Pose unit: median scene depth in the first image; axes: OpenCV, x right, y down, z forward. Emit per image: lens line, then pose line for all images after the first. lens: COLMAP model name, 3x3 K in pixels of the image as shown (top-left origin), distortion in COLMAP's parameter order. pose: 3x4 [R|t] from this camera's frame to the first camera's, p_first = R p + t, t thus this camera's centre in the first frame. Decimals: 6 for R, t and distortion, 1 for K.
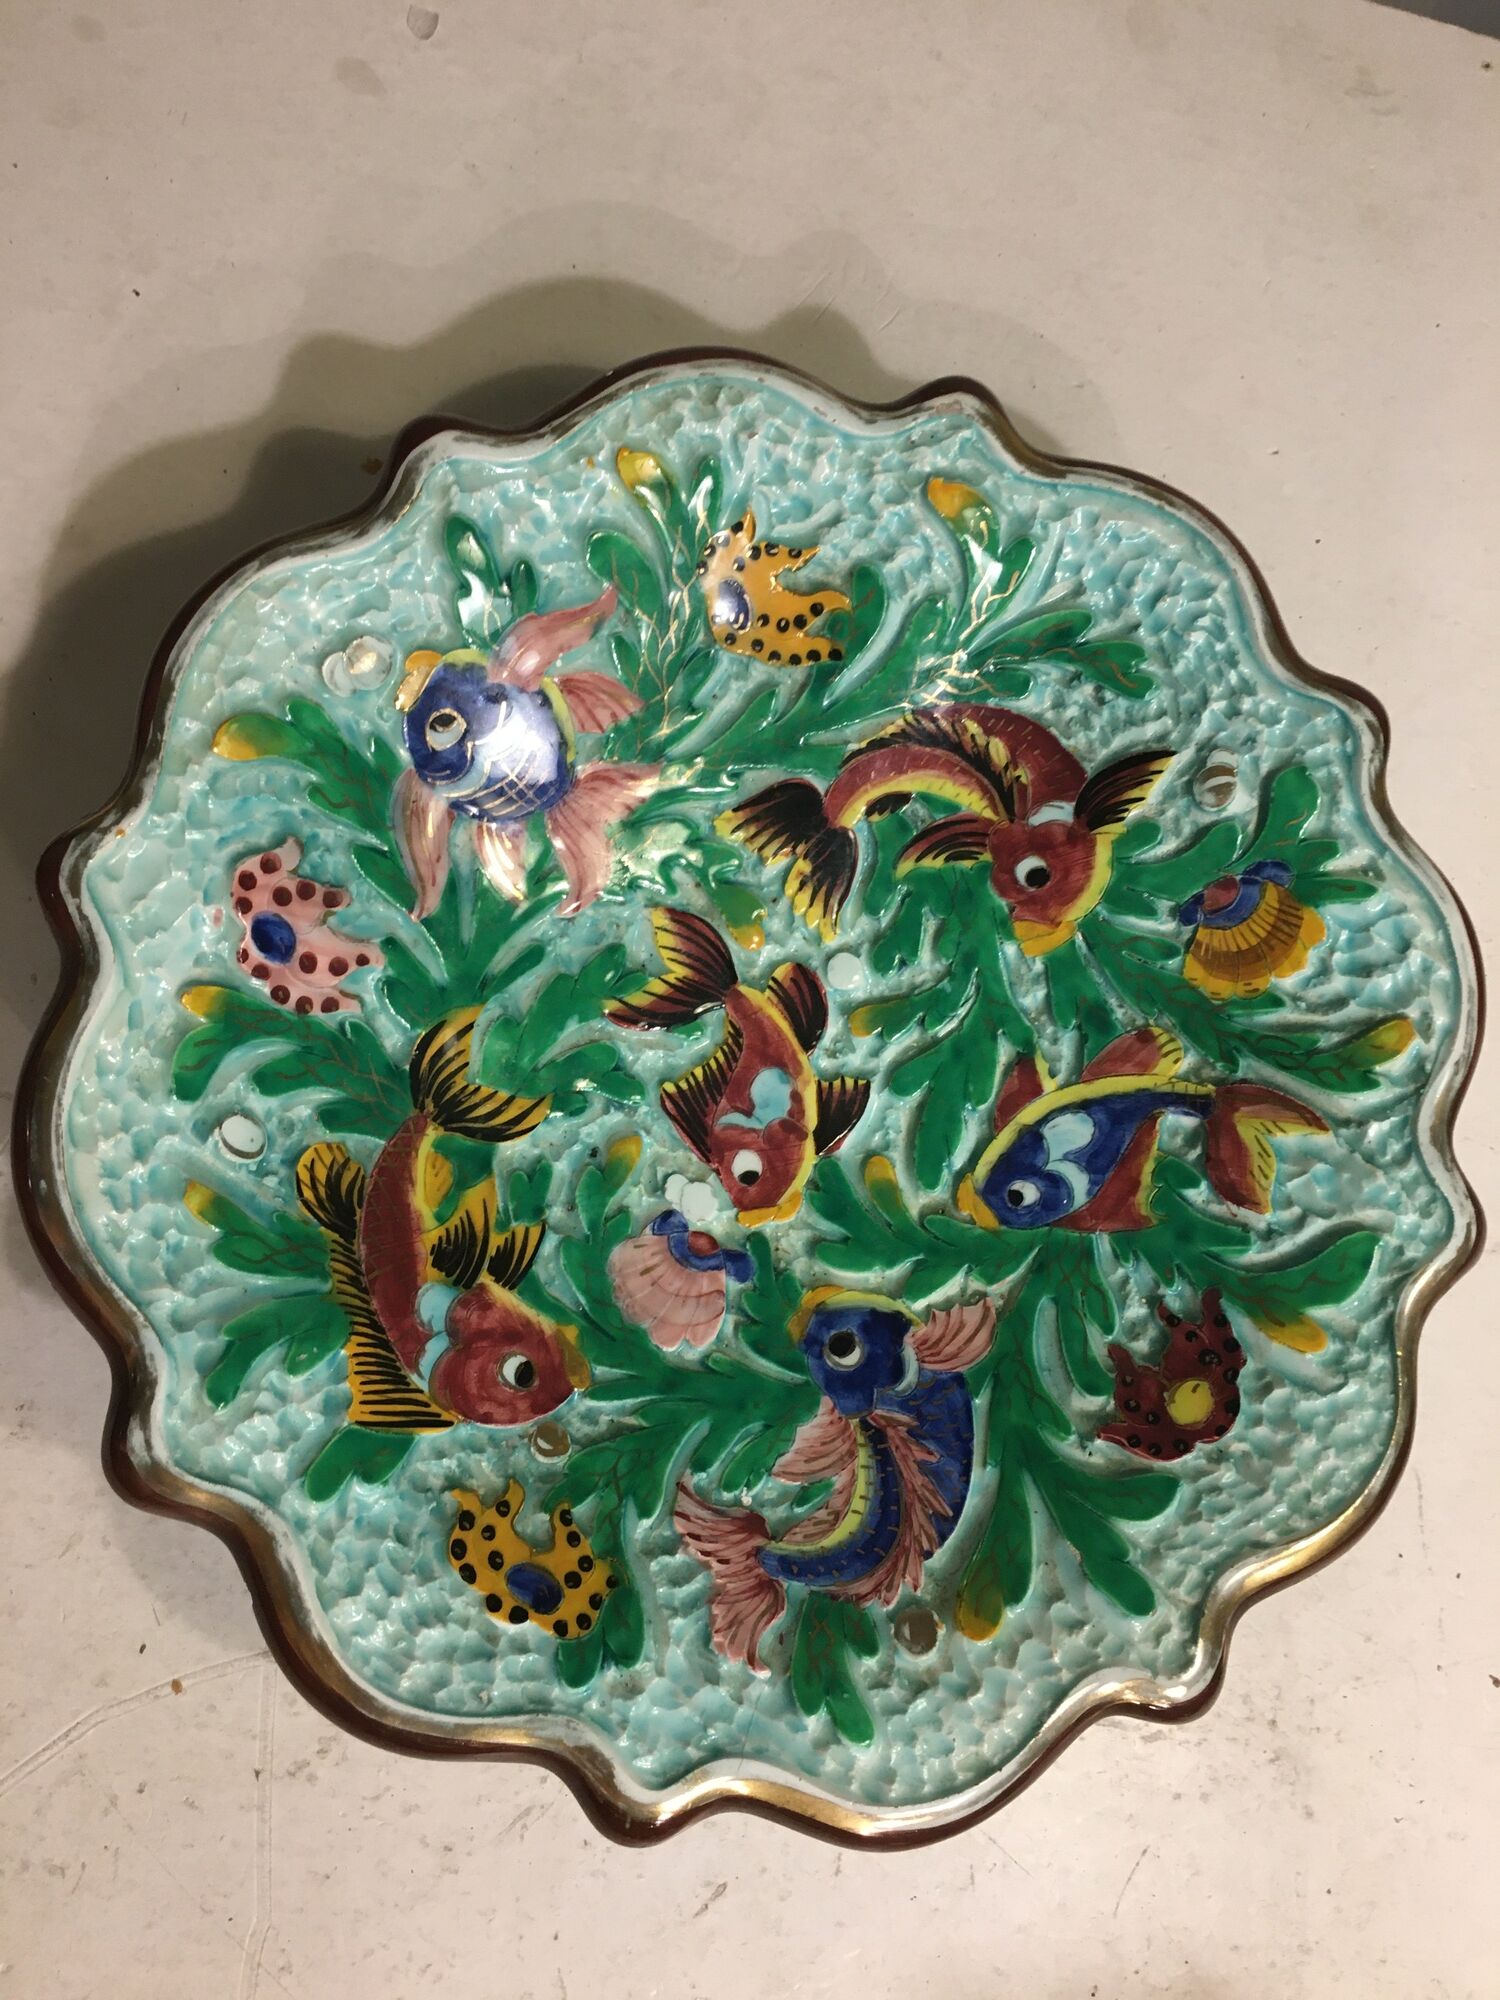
lens RADIAL K [[1723.8, 0, 750.0], [0, 1723.8, 1000.0], [0, 0, 1]] dist [0.094311, -0.156690]
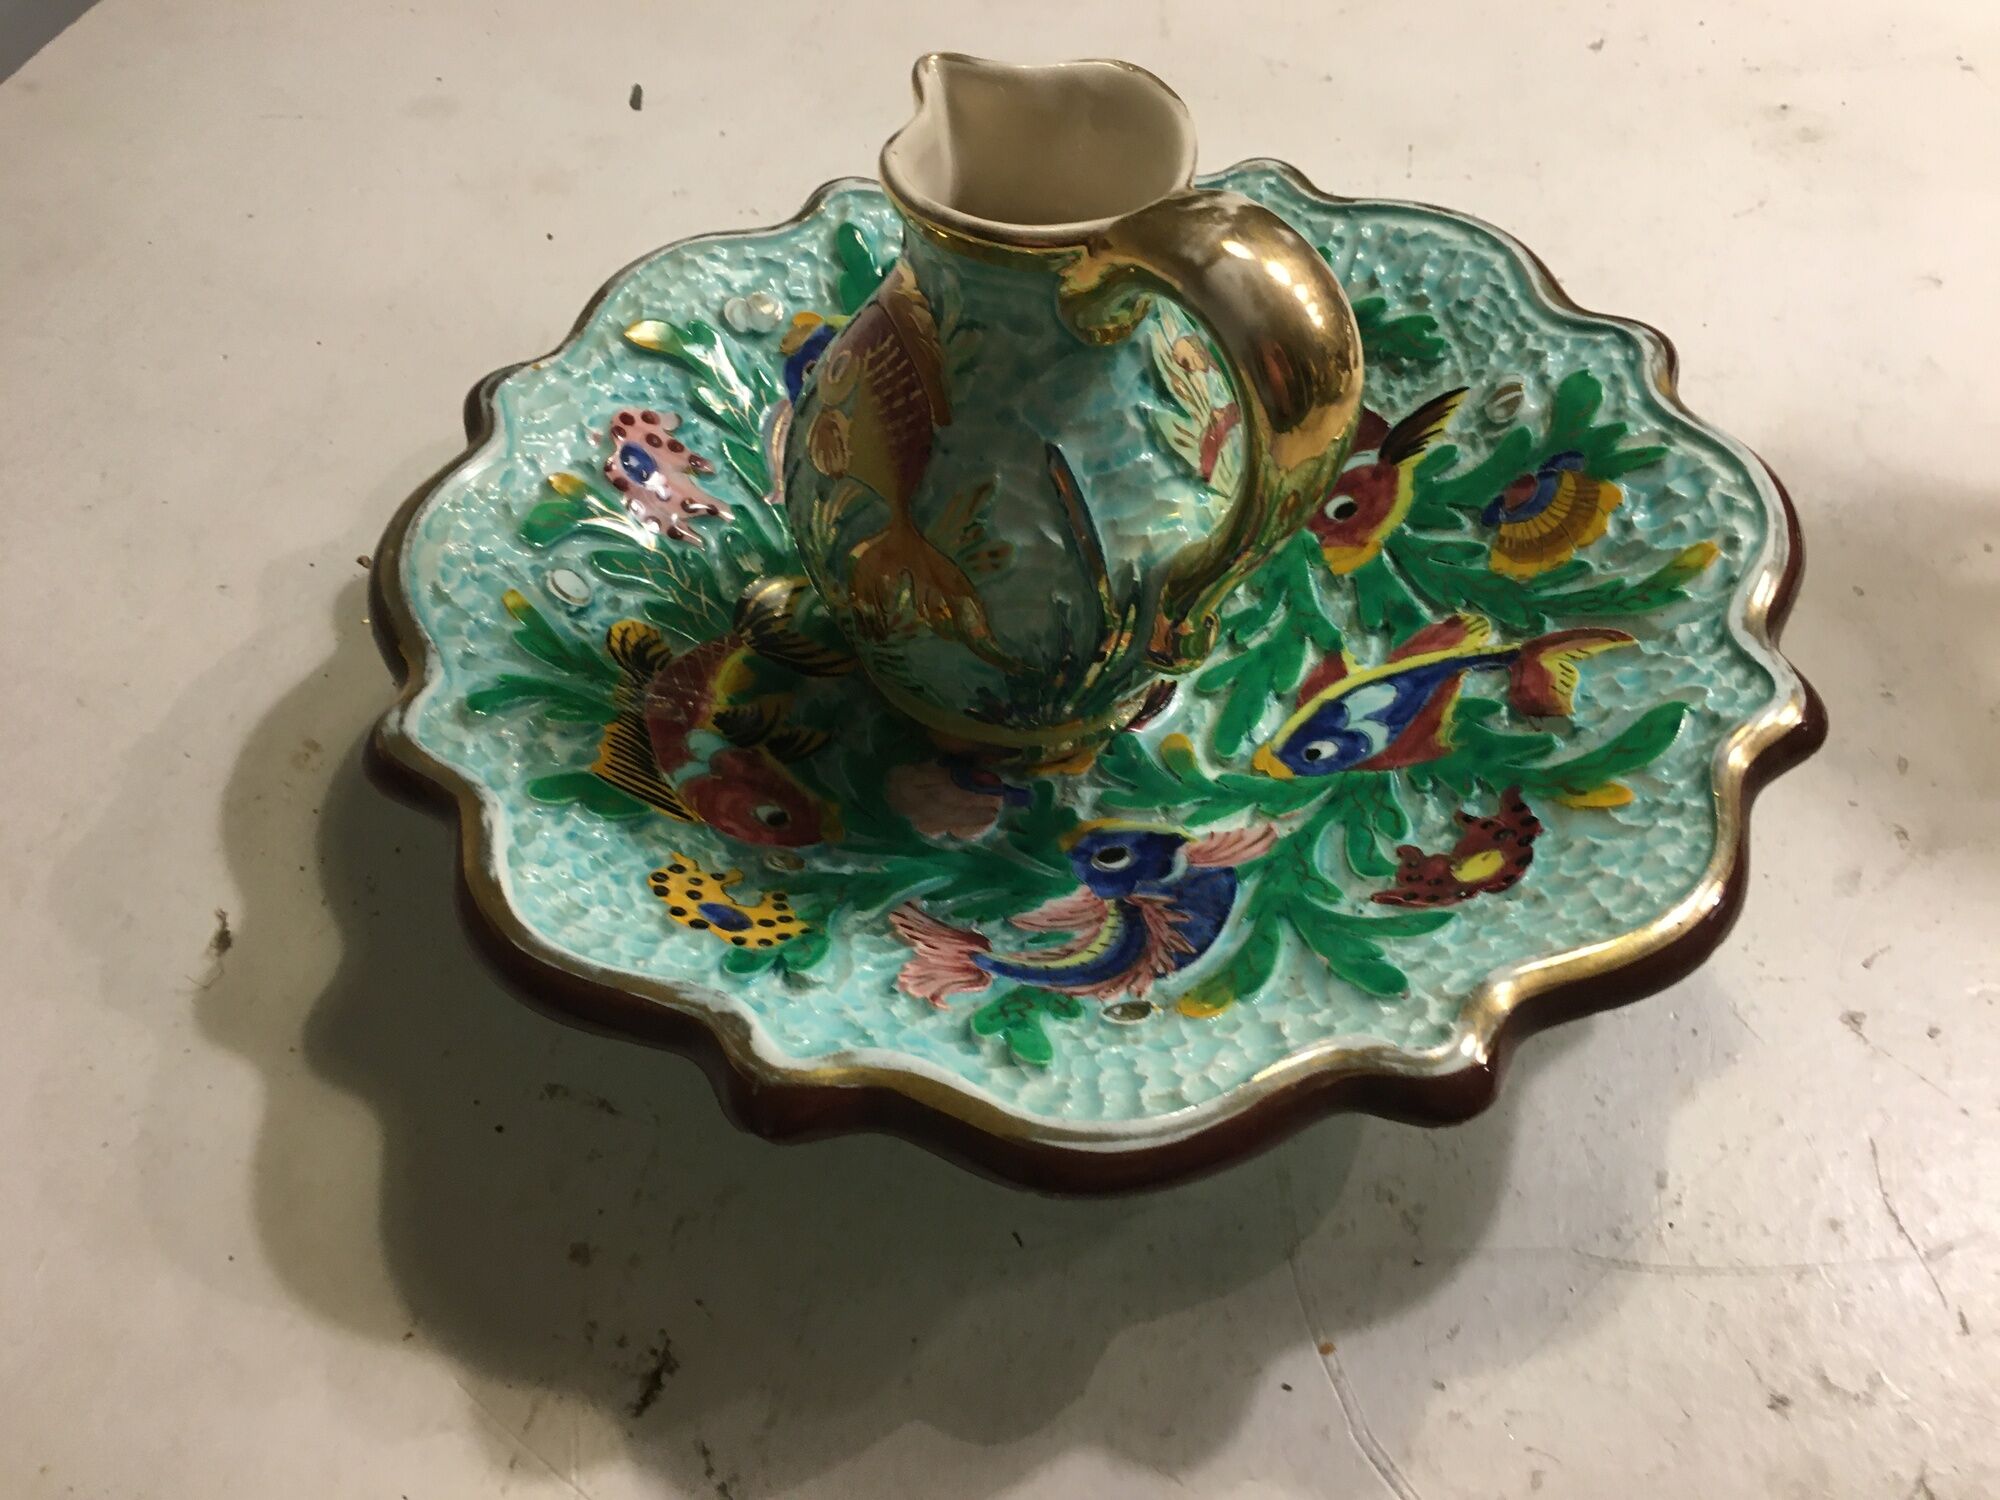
lens RADIAL K [[1723.8, 0, 1000.0], [0, 1723.8, 750.0], [0, 0, 1]] dist [0.094311, -0.156690]
pose [[0.967880, -0.021986, -0.250449, 0.230473], [-0.119993, 0.834990, -0.537022, 0.661354], [0.220929, 0.549825, 0.805533, 0.190906]]
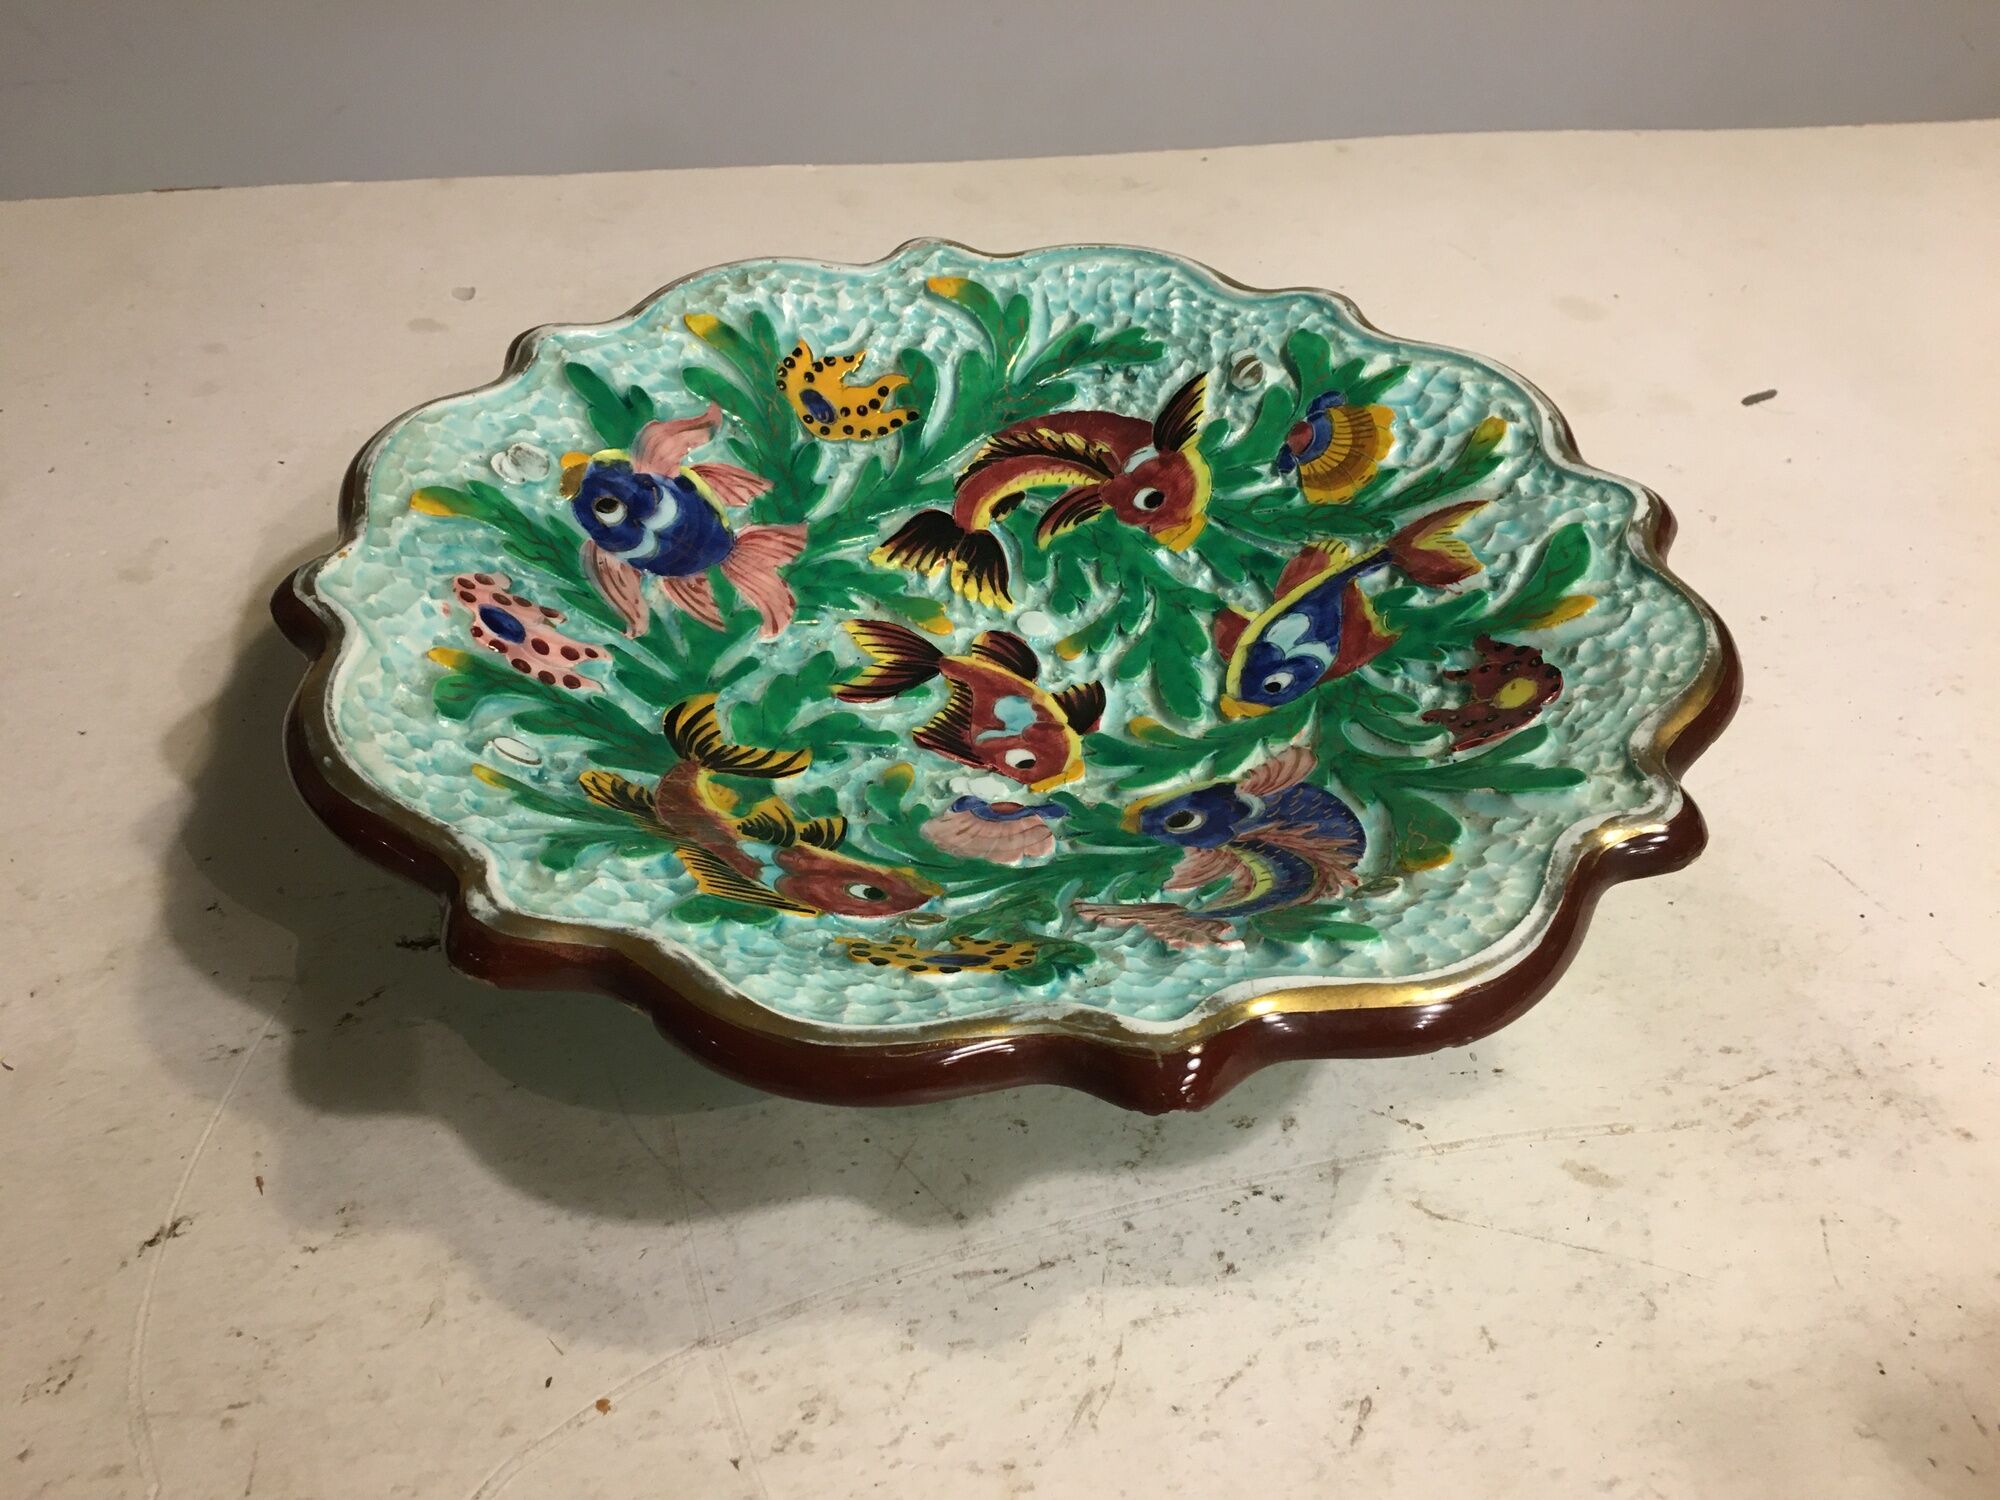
lens RADIAL K [[1723.8, 0, 1000.0], [0, 1723.8, 750.0], [0, 0, 1]] dist [0.094311, -0.156690]
pose [[0.915427, -0.353971, 0.191567, -0.205440], [0.394825, 0.697354, -0.598172, 0.698273], [0.078145, 0.623219, 0.778133, 0.223784]]
